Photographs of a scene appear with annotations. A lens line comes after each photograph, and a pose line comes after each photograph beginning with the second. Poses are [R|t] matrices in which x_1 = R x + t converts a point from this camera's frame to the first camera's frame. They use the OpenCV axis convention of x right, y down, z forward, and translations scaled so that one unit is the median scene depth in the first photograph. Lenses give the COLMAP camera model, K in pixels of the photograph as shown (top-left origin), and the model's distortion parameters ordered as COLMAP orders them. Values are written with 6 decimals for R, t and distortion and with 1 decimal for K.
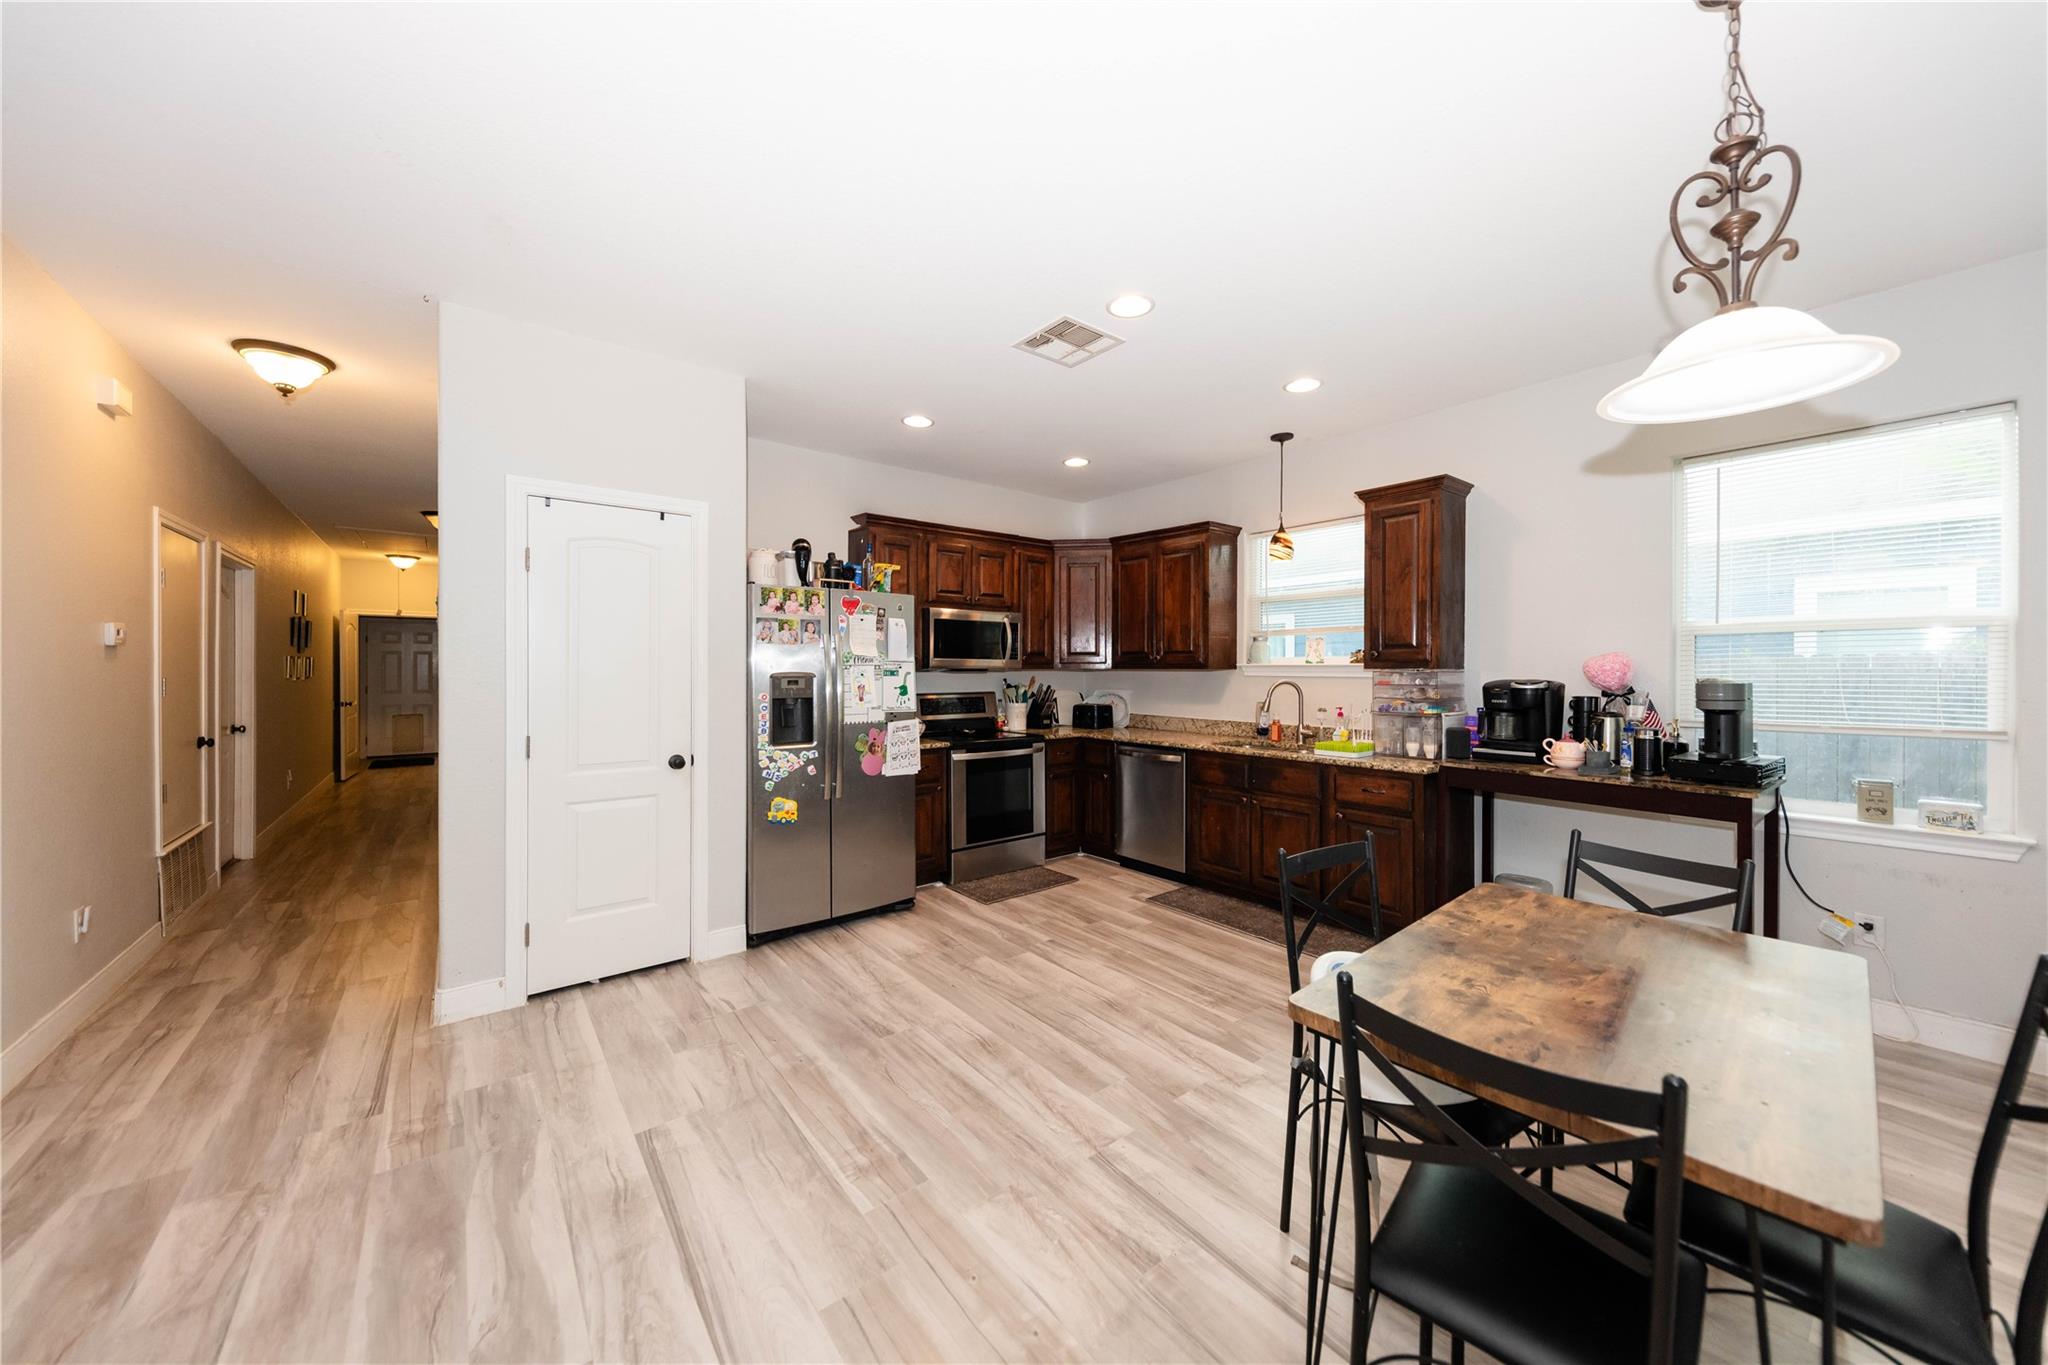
lens RADIAL K [[720.8, 0, 1011.4], [0, 720.8, 671.0], [0, 0, 1]] dist [-0.000391, -0.000114]
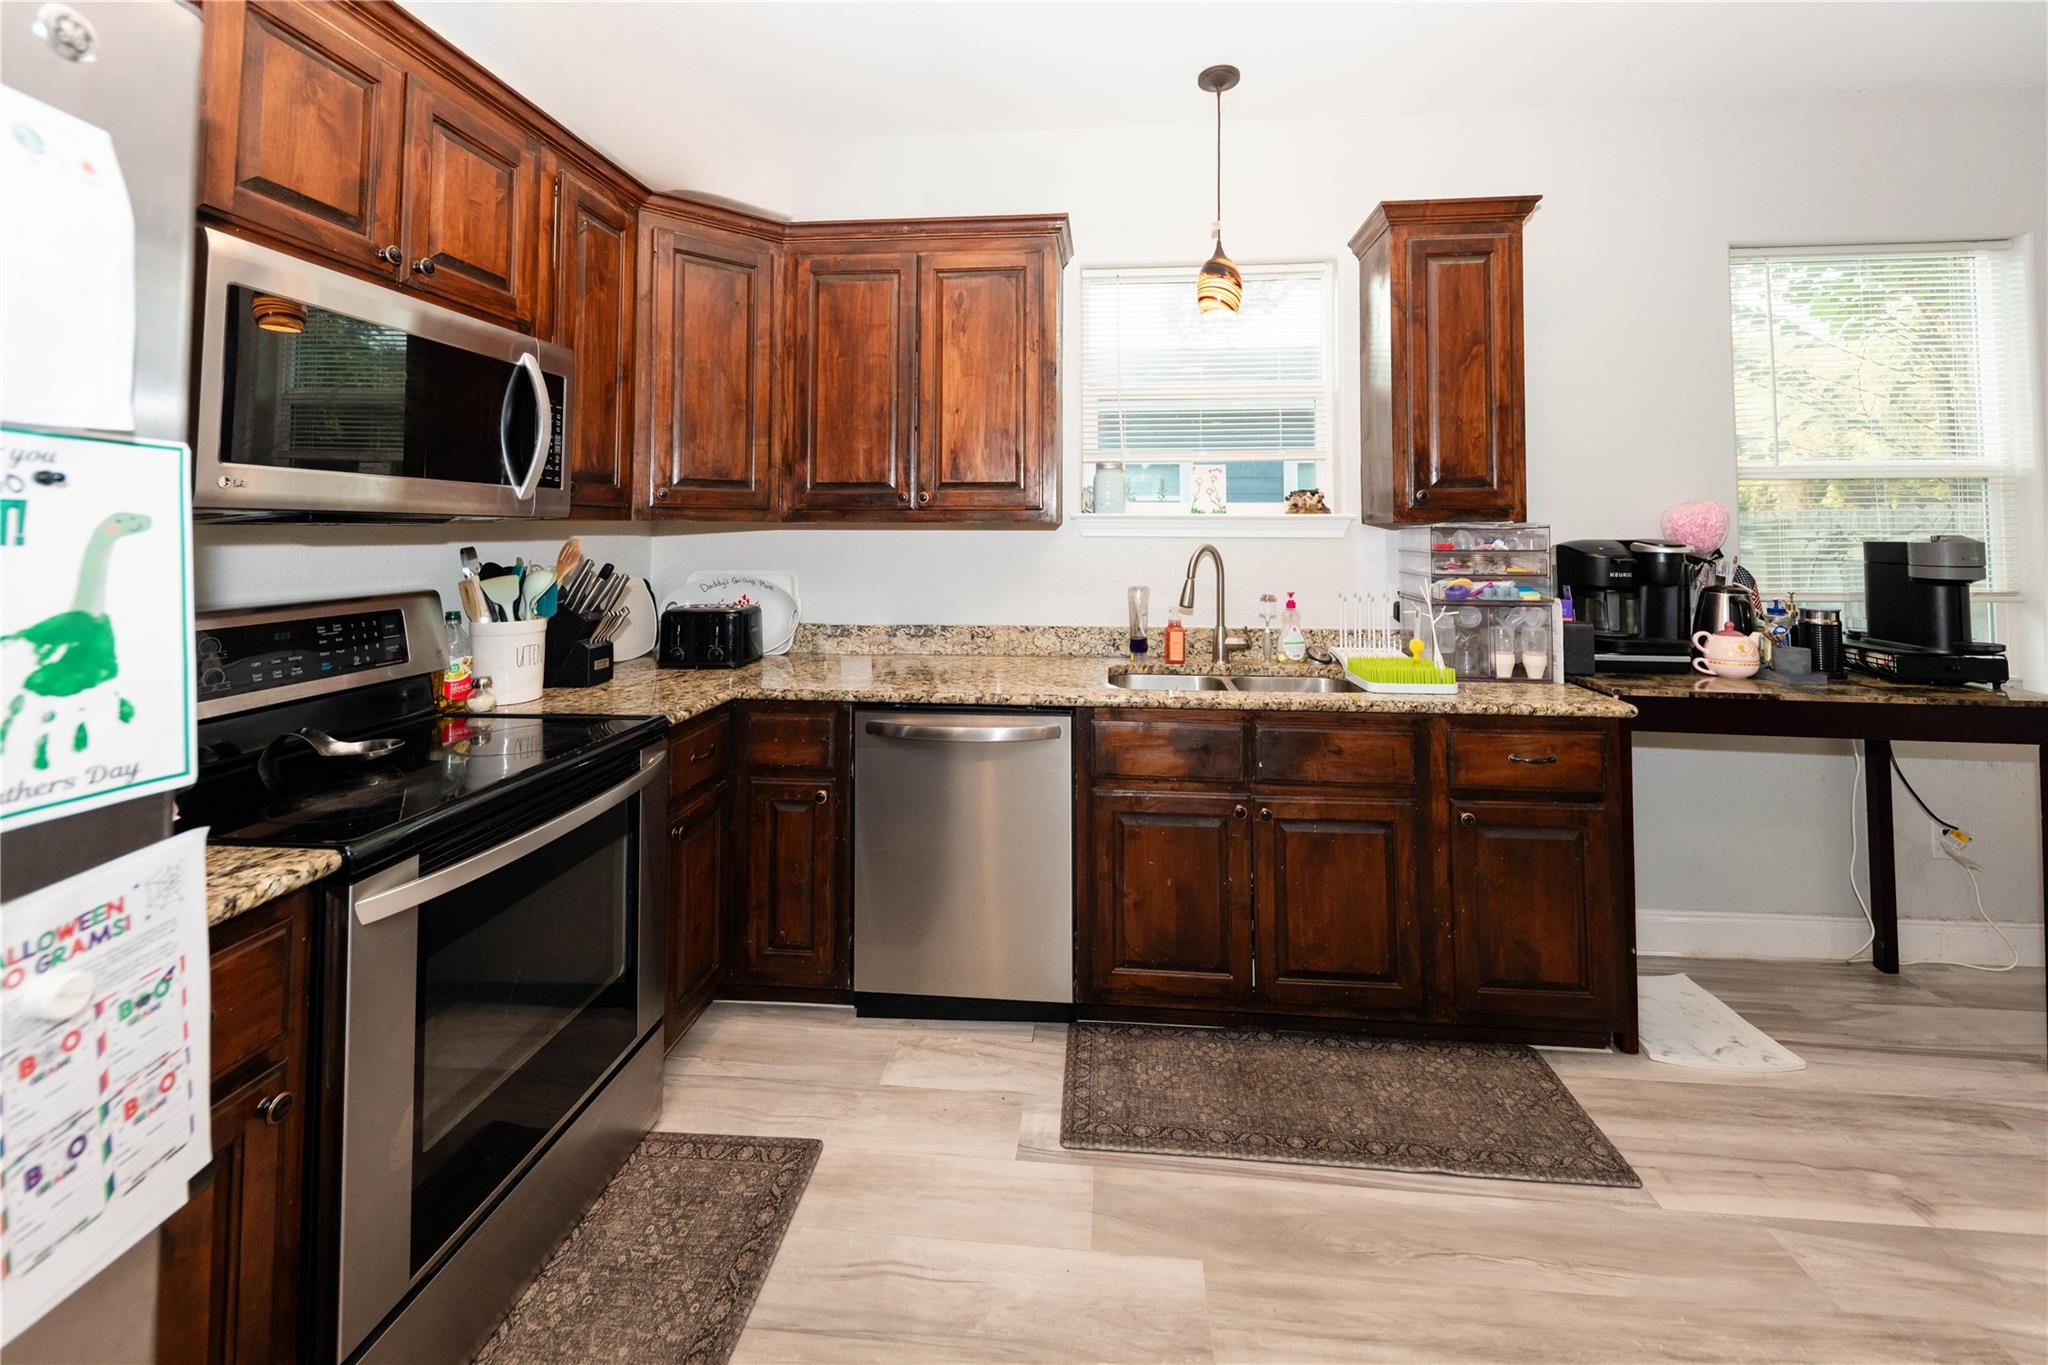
lens RADIAL K [[792.1, 0, 1032.0], [0, 792.1, 504.8], [0, 0, 1]] dist [0.010645, -0.000044]
pose [[0.677216, 0.026856, 0.735294, -0.128452], [0.001752, 0.999272, -0.038112, 0.005796], [-0.735782, 0.027098, 0.676676, 0.705155]]
